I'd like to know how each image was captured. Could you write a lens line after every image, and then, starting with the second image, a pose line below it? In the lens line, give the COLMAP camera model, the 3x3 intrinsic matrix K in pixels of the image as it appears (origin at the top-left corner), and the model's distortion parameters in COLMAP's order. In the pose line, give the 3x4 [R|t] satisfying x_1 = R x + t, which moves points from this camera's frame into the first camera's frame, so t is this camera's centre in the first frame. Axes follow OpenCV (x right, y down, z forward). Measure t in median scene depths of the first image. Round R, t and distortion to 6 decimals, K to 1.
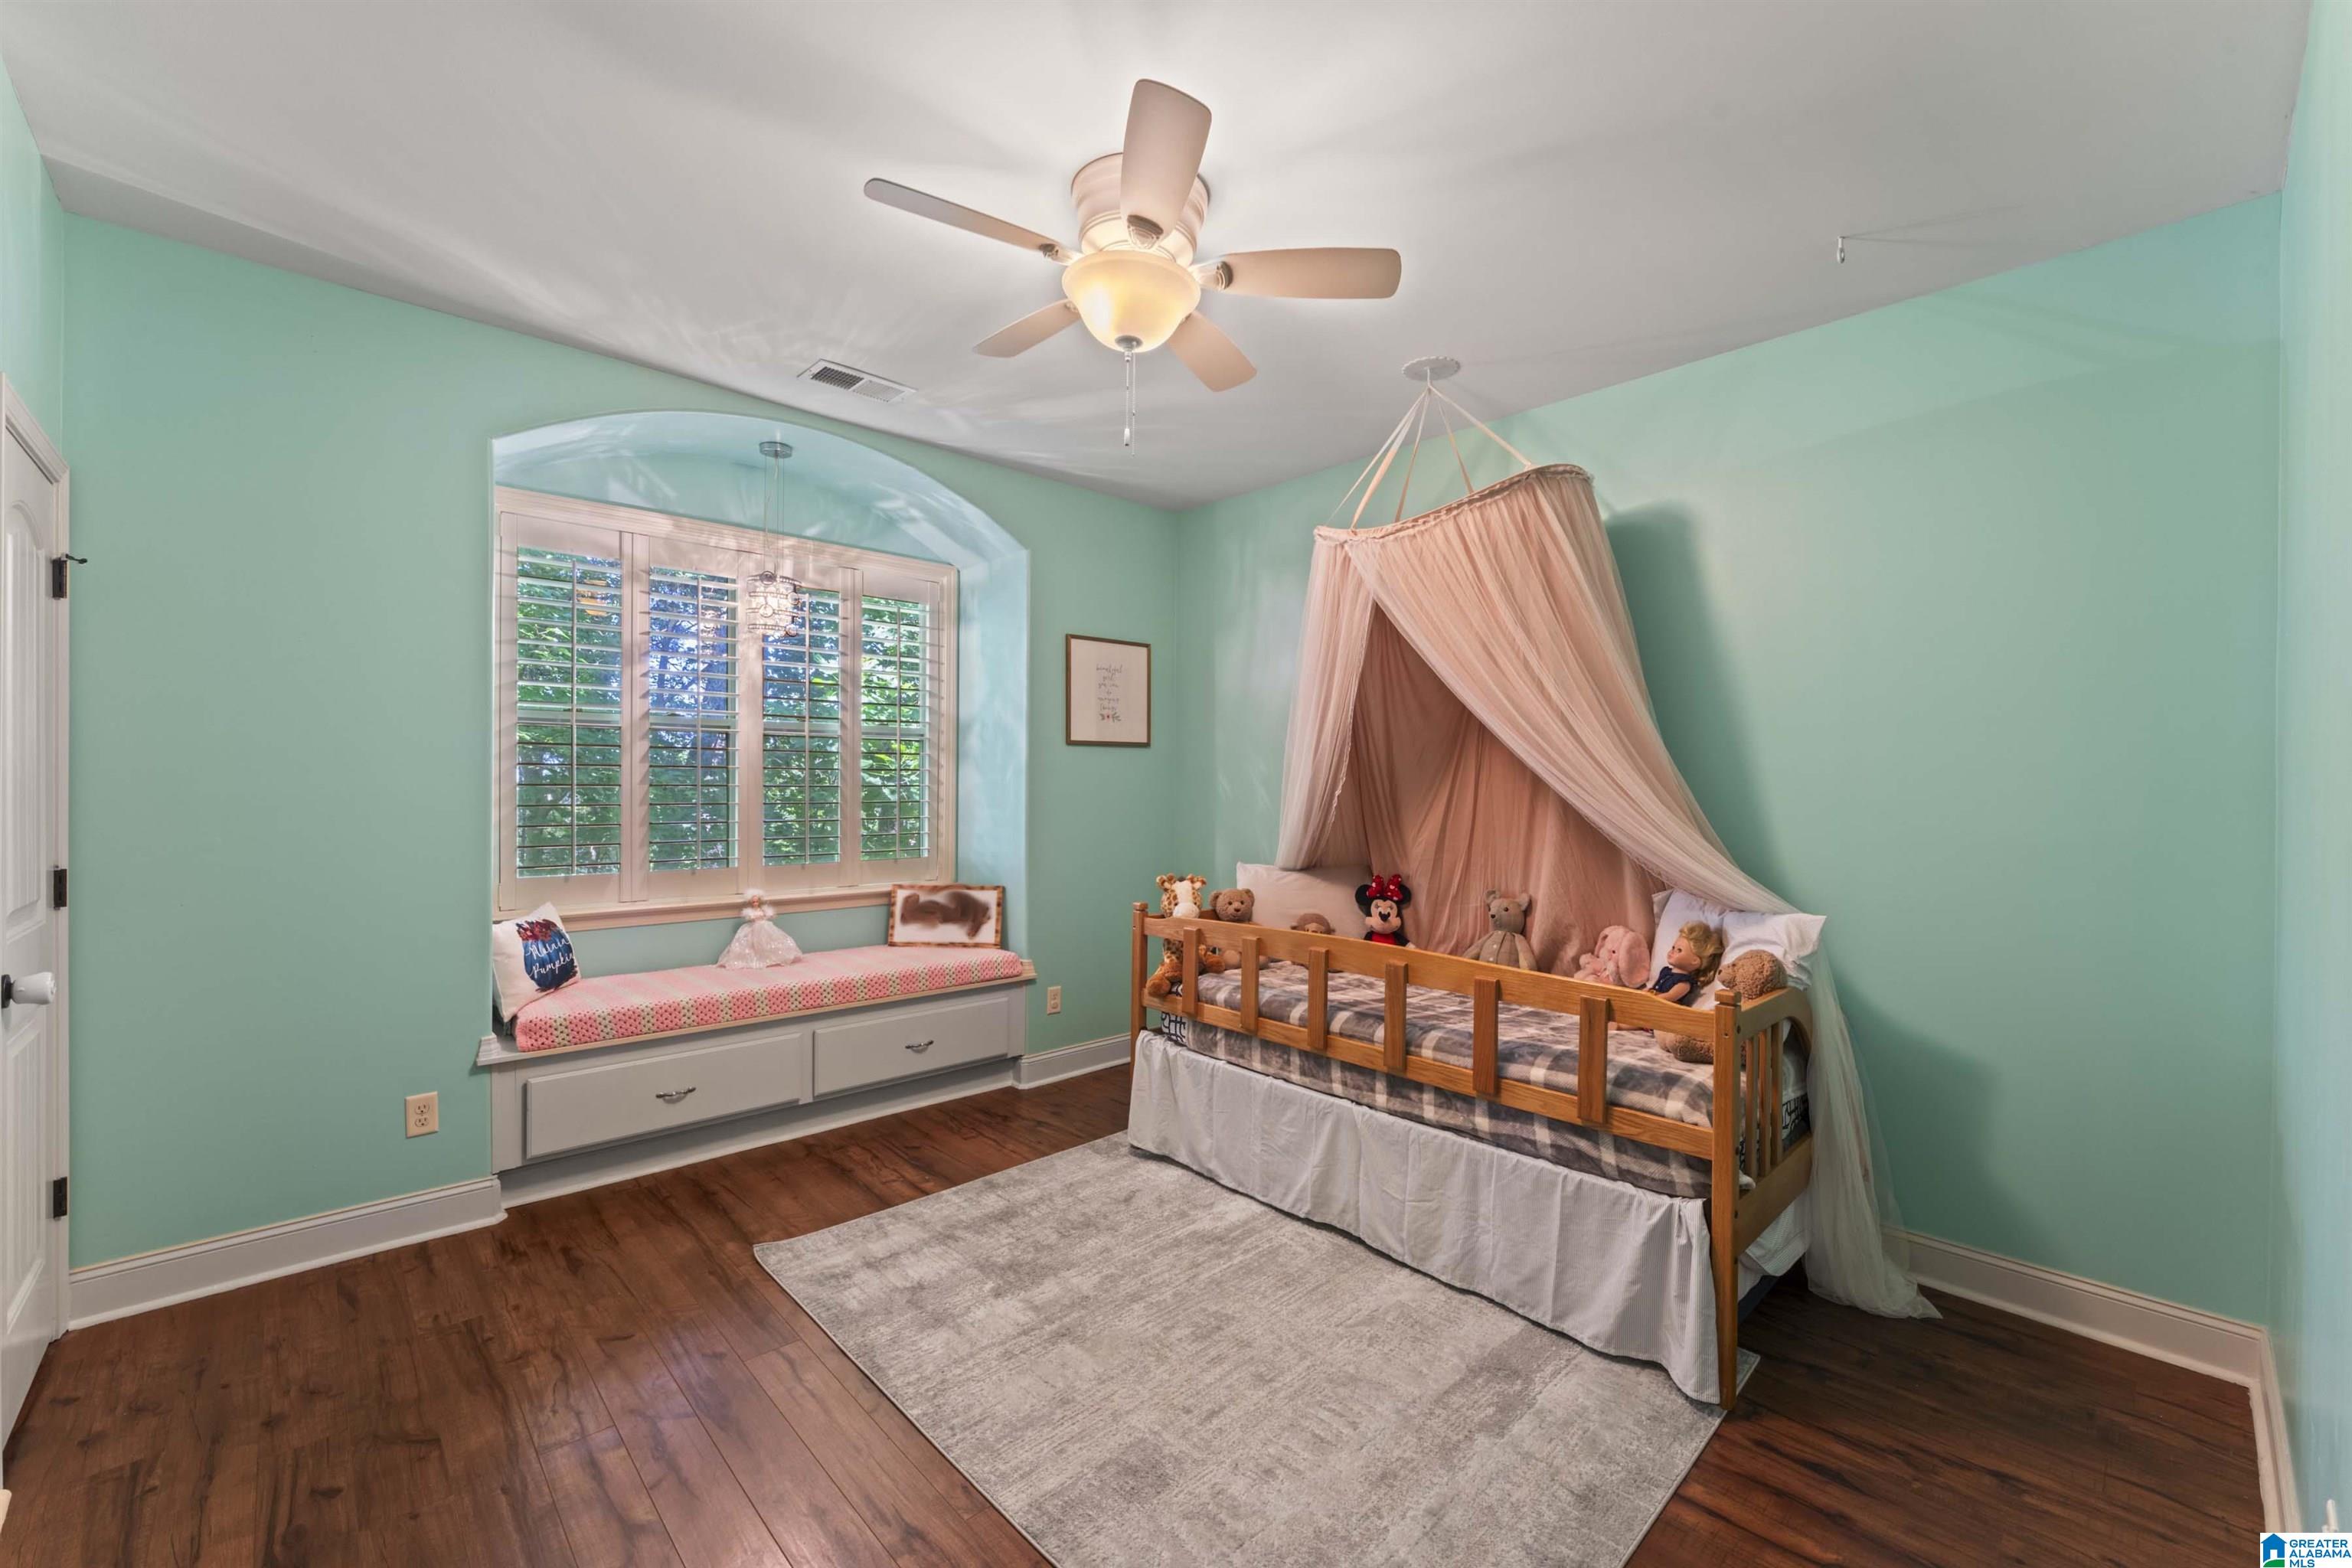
lens RADIAL K [[951.3, 0, 1174.8], [0, 951.3, 784.3], [0, 0, 1]] dist [-0.008995, 0.001746]
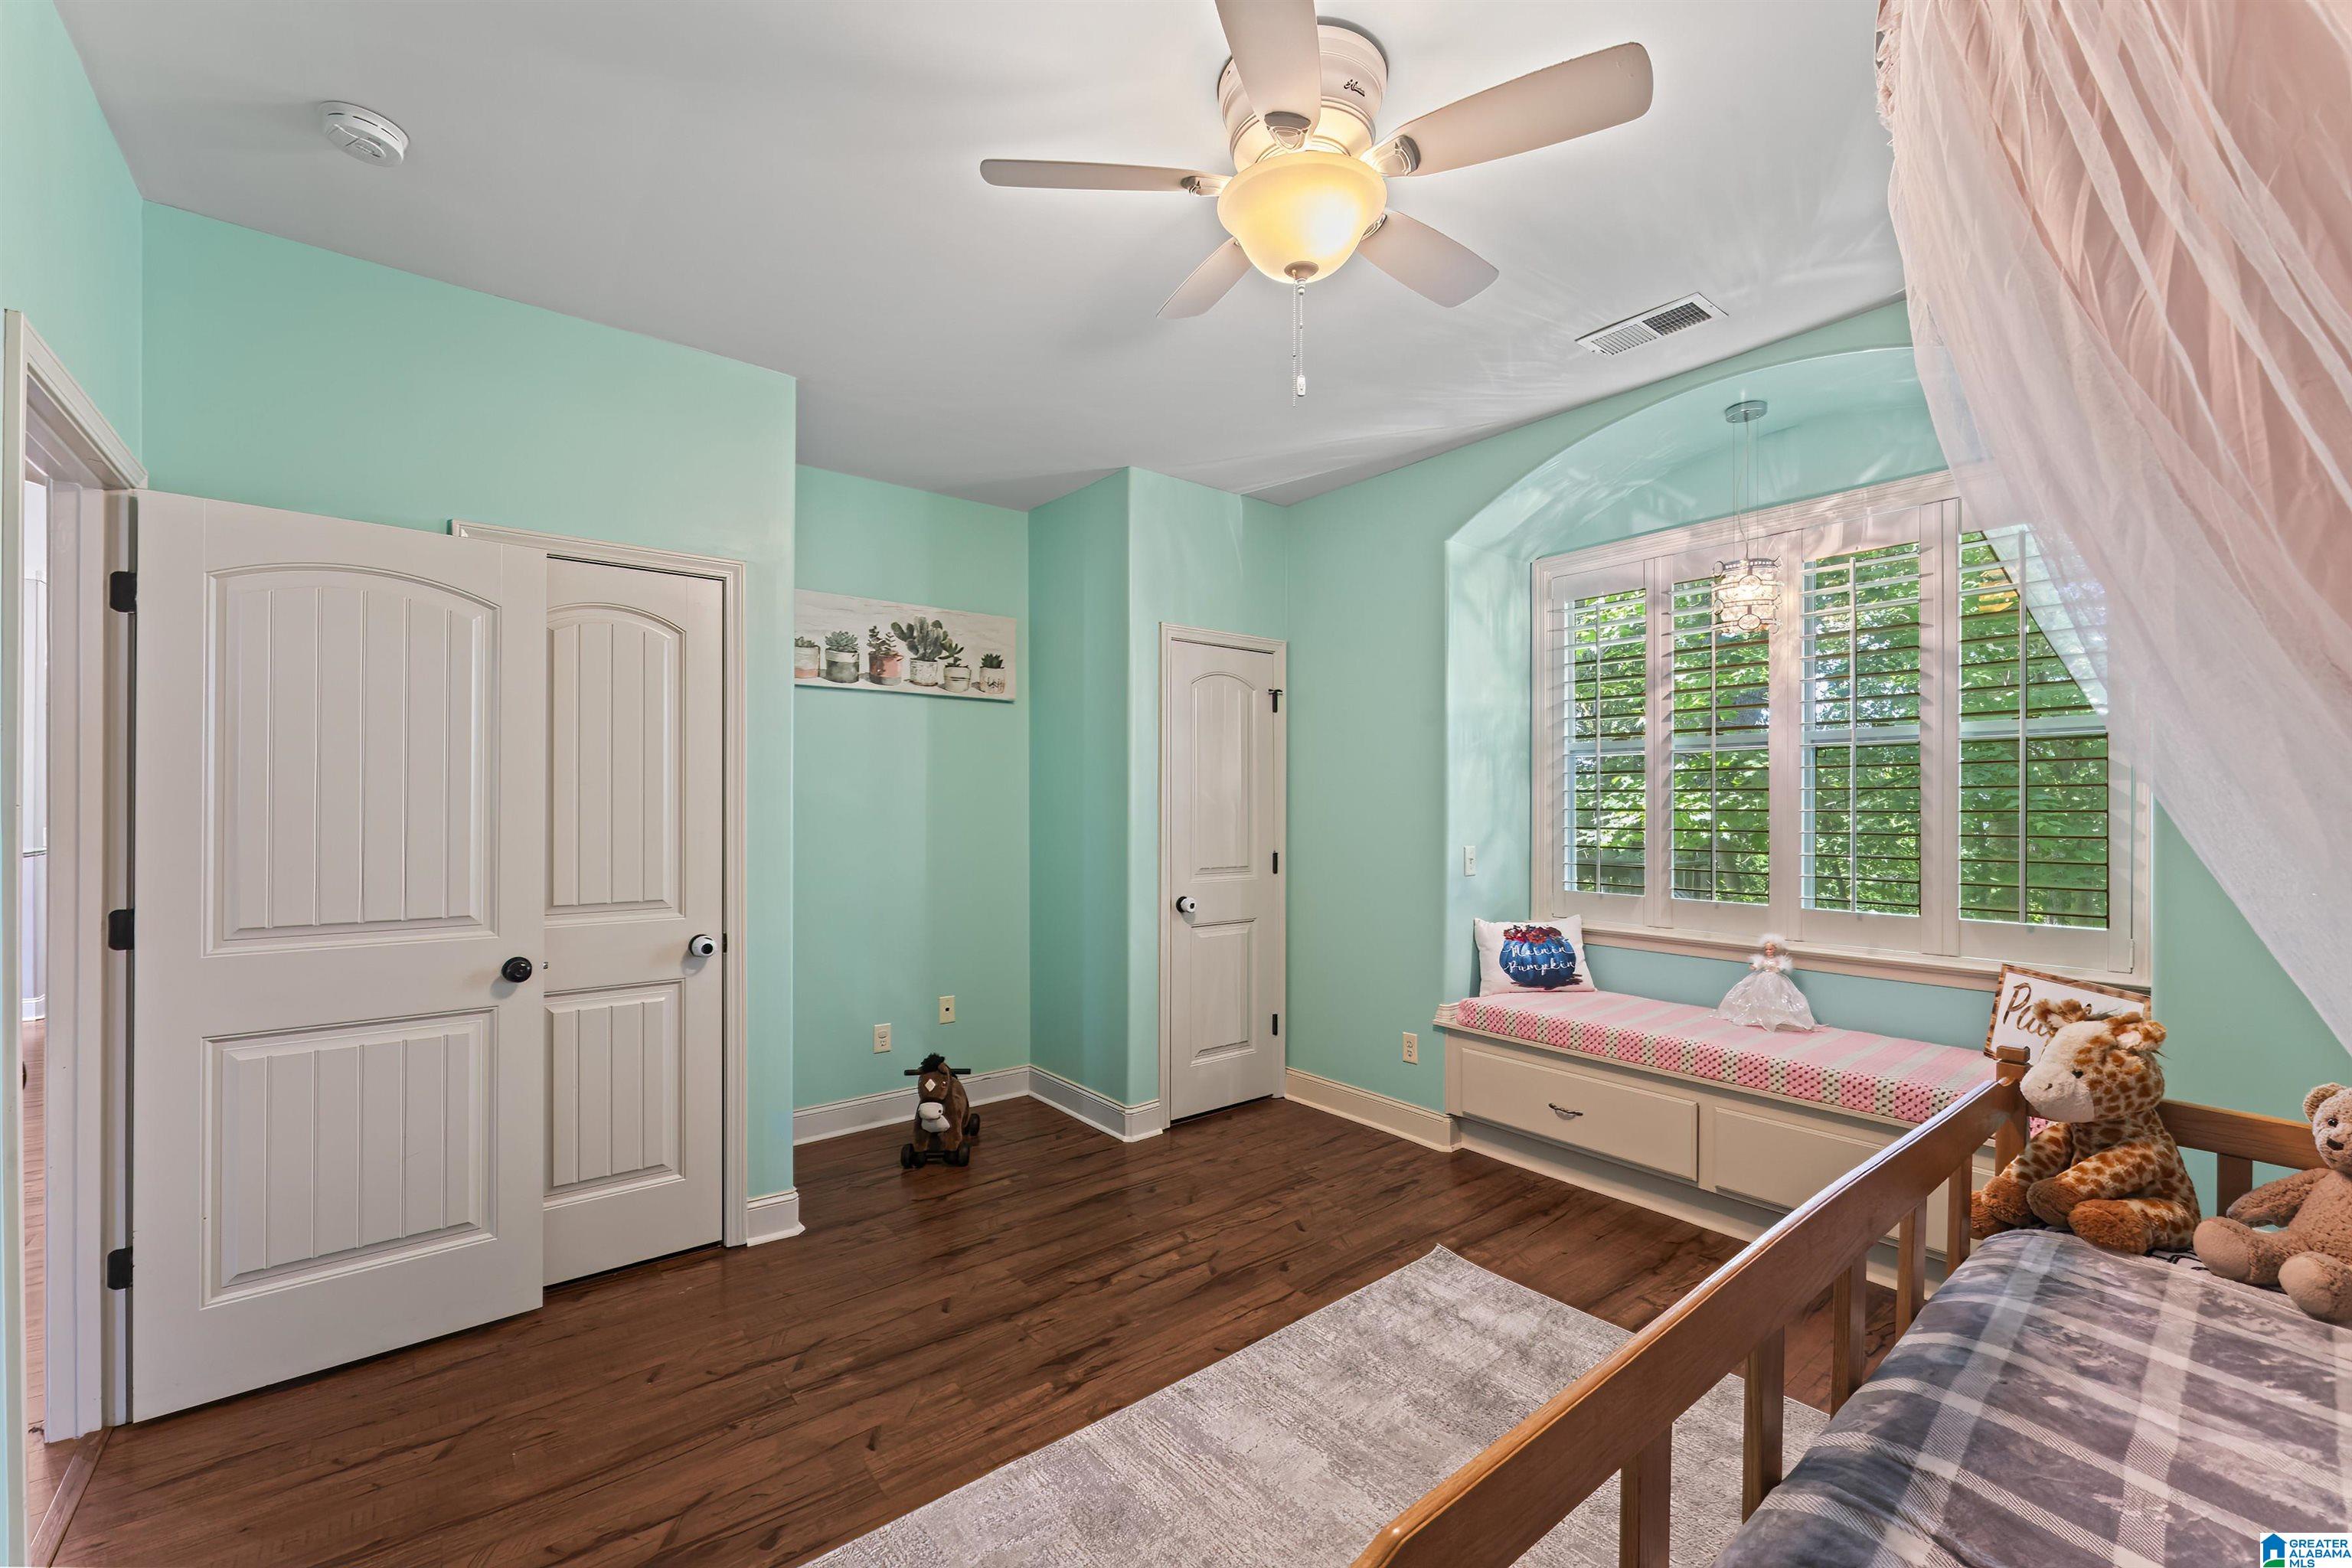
lens RADIAL K [[951.3, 0, 1170.2], [0, 951.3, 807.0], [0, 0, 1]] dist [-0.008995, 0.001746]
pose [[-0.083642, -0.004623, -0.996485, 0.507526], [-0.001167, 0.999989, -0.004542, 0.002856], [0.996495, 0.000783, -0.083647, 0.625440]]
